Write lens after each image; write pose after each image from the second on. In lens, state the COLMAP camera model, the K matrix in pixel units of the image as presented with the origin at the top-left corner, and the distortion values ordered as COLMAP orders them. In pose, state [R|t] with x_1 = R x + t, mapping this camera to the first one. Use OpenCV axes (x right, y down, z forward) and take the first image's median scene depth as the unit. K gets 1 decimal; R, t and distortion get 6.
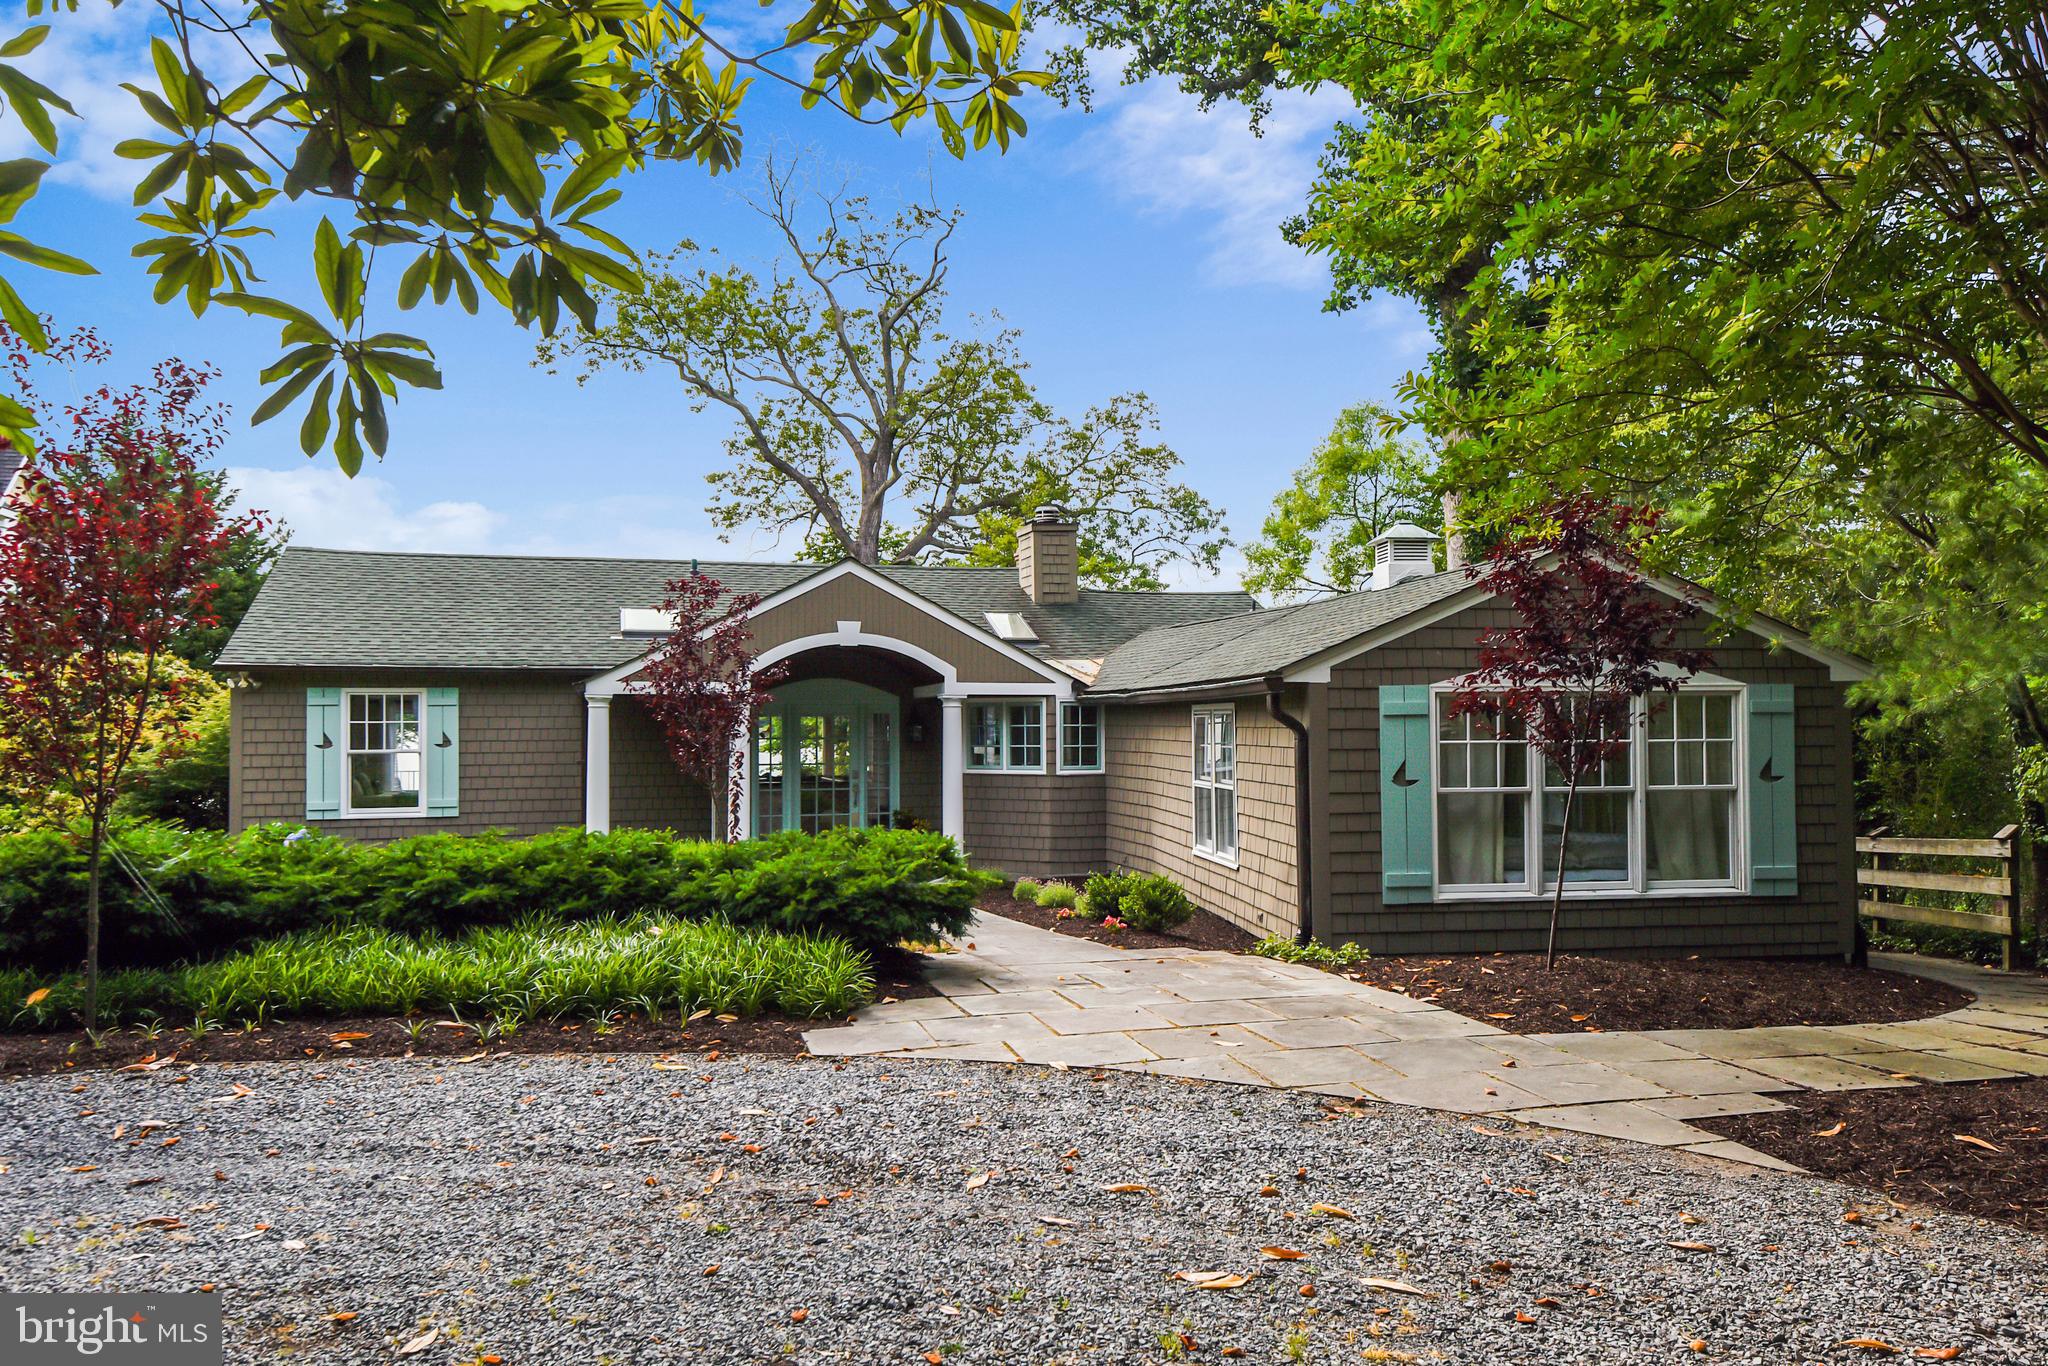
lens RADIAL K [[1549.8, 0, 1024.0], [0, 1549.8, 683.0], [0, 0, 1]] dist [-0.003207, -0.000714]
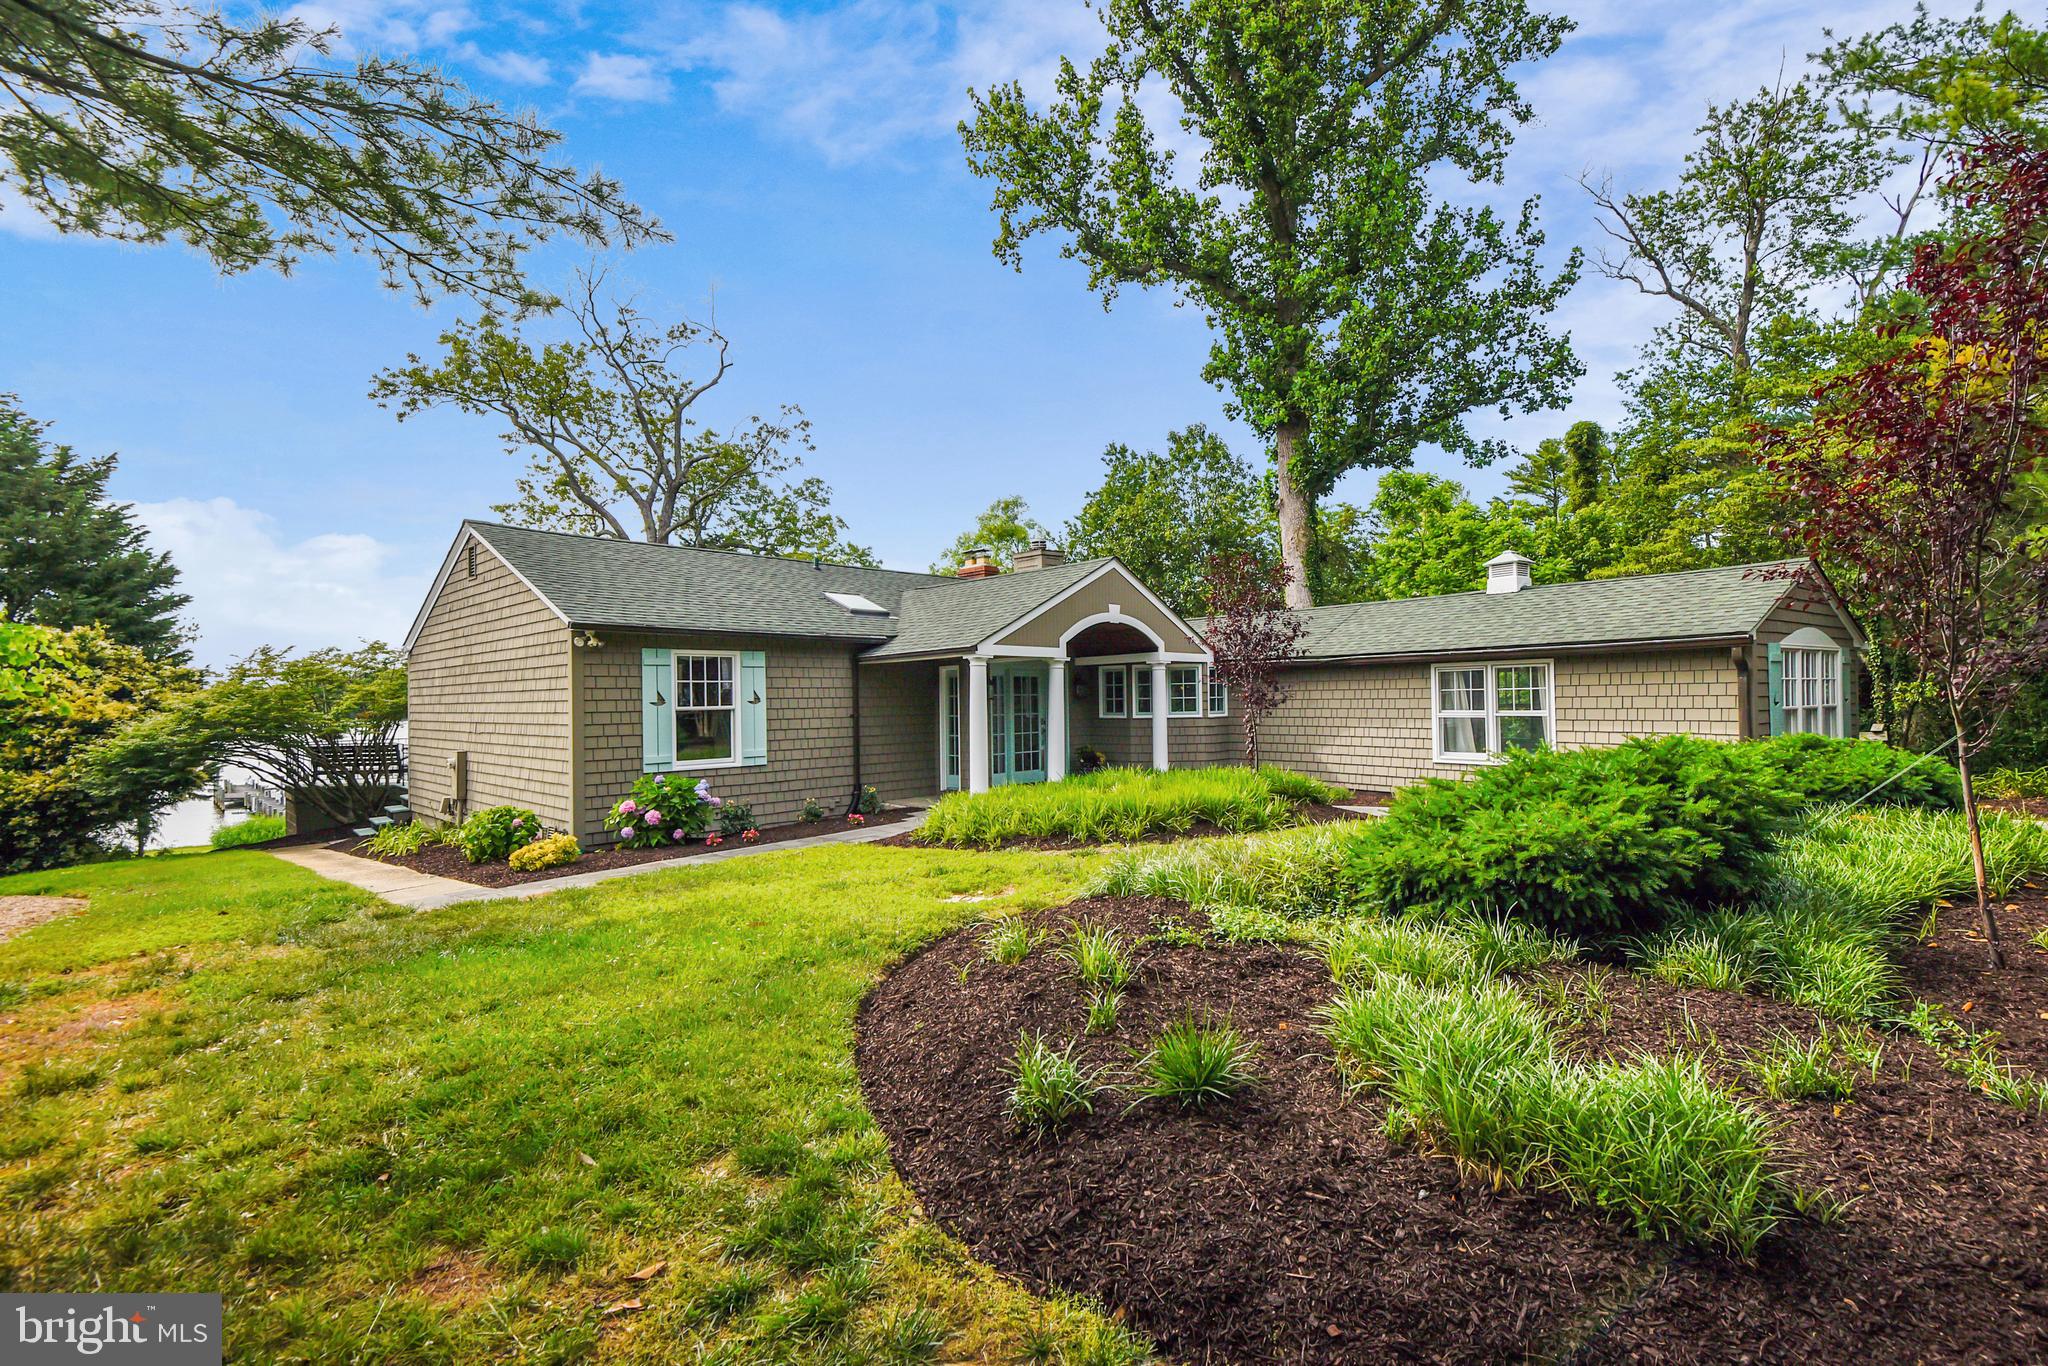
lens RADIAL K [[936.8, 0, 1027.7], [0, 936.8, 668.5], [0, 0, 1]] dist [0.035639, -0.028588]
pose [[0.879710, 0.006958, 0.475459, -0.537546], [-0.001682, 0.999932, -0.011520, 0.023830], [-0.475507, 0.009334, 0.879663, 0.308155]]
